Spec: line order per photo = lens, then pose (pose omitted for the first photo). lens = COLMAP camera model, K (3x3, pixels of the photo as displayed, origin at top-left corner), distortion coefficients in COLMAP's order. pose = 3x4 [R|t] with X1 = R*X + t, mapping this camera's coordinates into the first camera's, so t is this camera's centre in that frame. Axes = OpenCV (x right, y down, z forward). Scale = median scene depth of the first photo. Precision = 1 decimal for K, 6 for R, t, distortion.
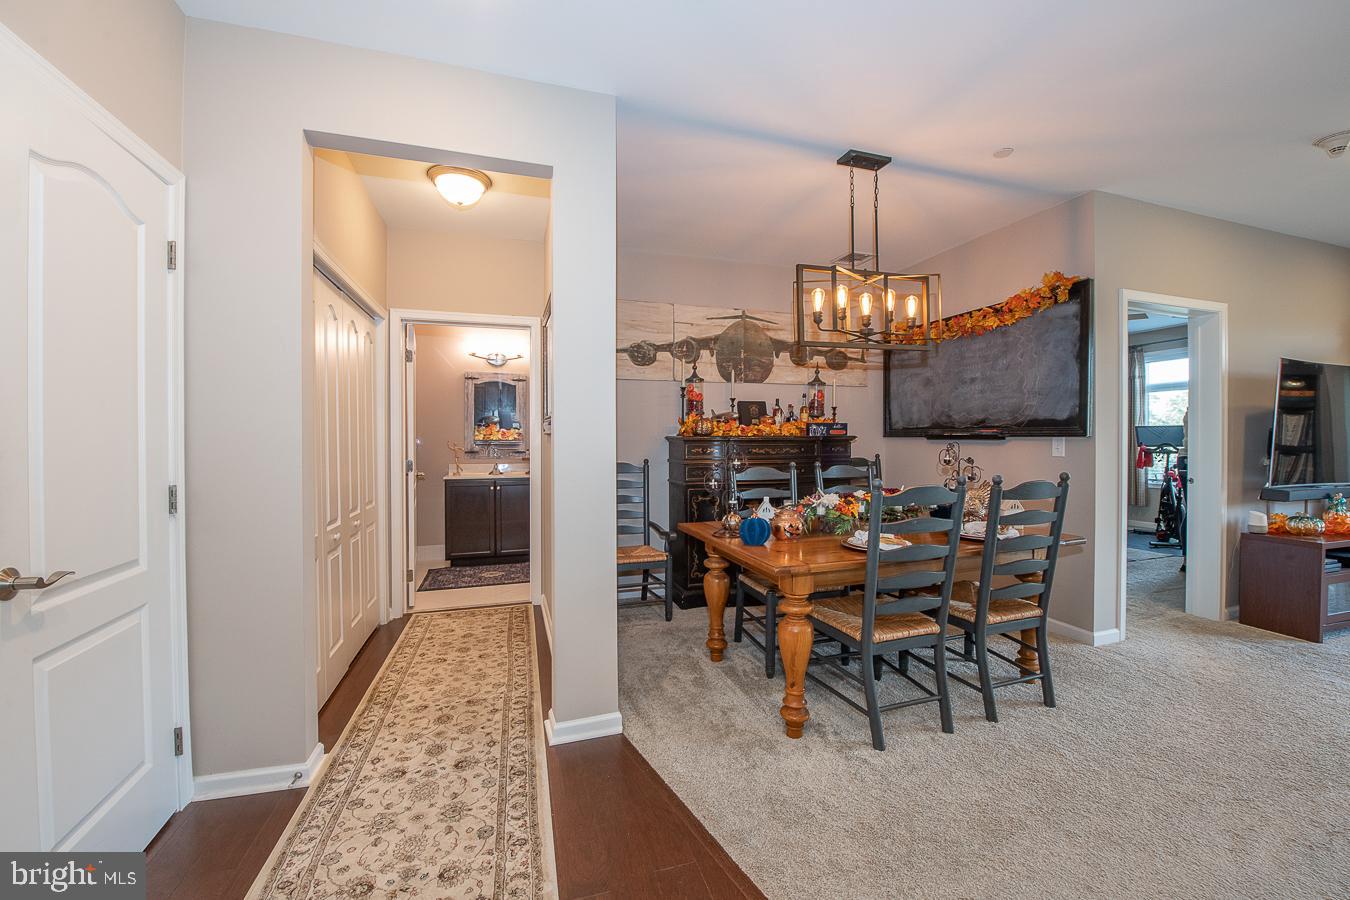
lens RADIAL K [[541.5, 0, 680.3], [0, 541.5, 443.6], [0, 0, 1]] dist [-0.014477, -0.002924]
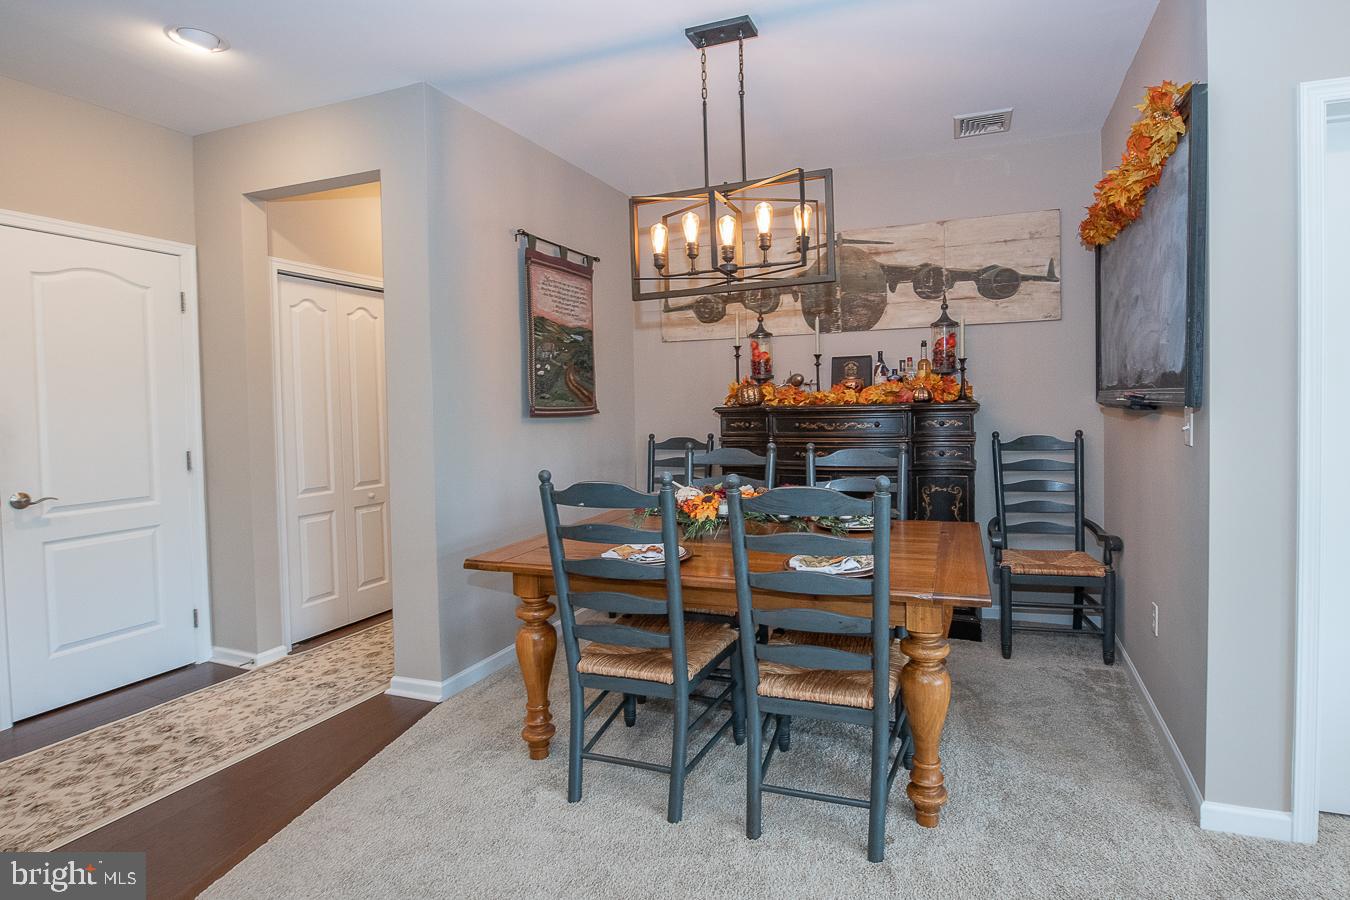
lens RADIAL K [[691.1, 0, 729.6], [0, 691.1, 424.1], [0, 0, 1]] dist [-0.008901, -0.004224]
pose [[0.781970, 0.007446, -0.623272, 0.647608], [0.011145, 0.999602, 0.025924, -0.014726], [0.623217, -0.027218, 0.781576, 0.184925]]
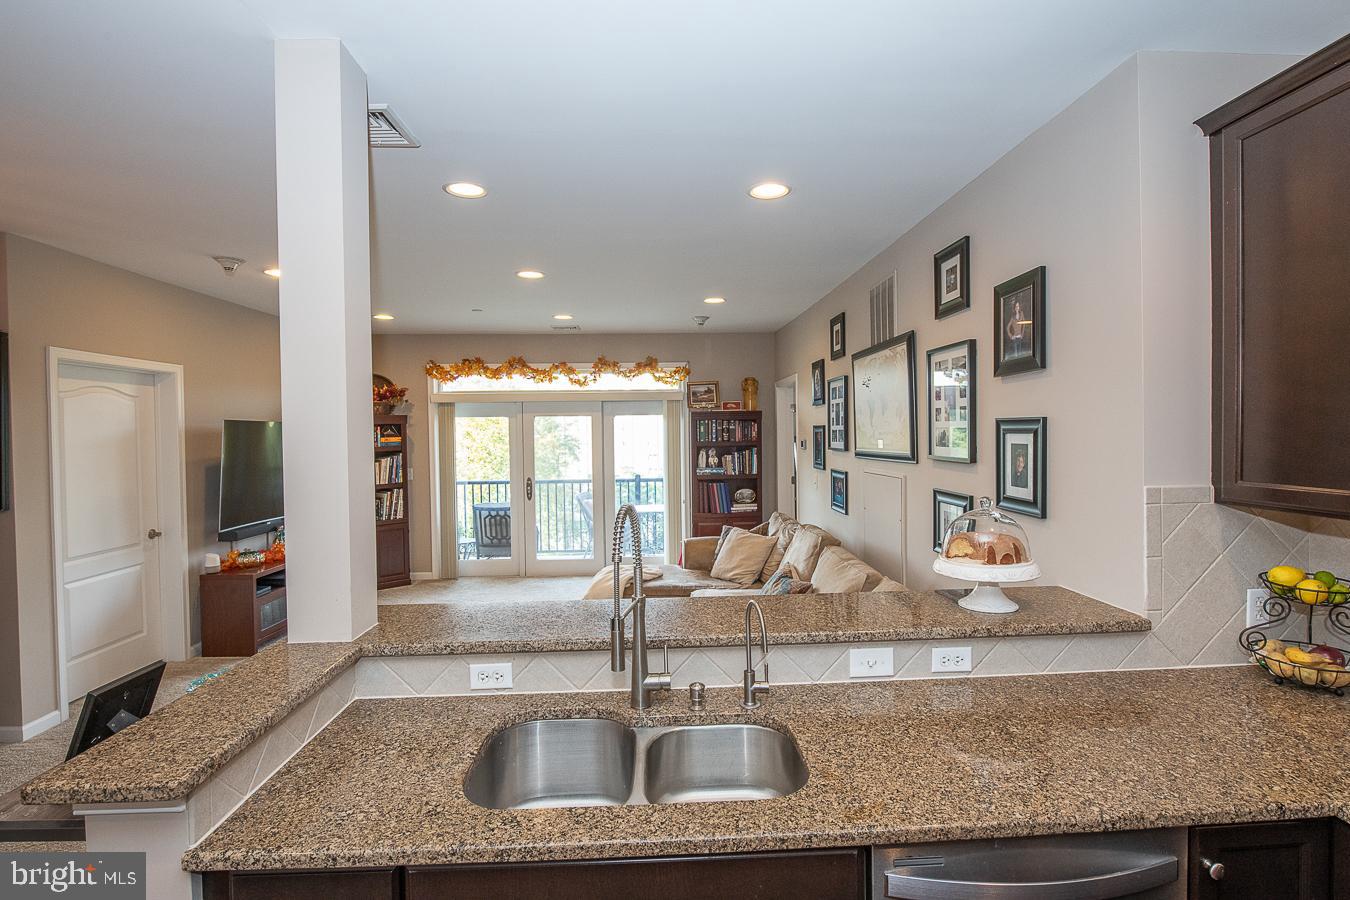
lens RADIAL K [[652.2, 0, 670.7], [0, 652.2, 441.8], [0, 0, 1]] dist [-0.008579, -0.001288]
pose [[0.285521, -0.017464, 0.958213, 0.041696], [0.018348, 0.999750, 0.012754, -0.094069], [-0.958197, 0.013940, 0.285770, -0.285928]]
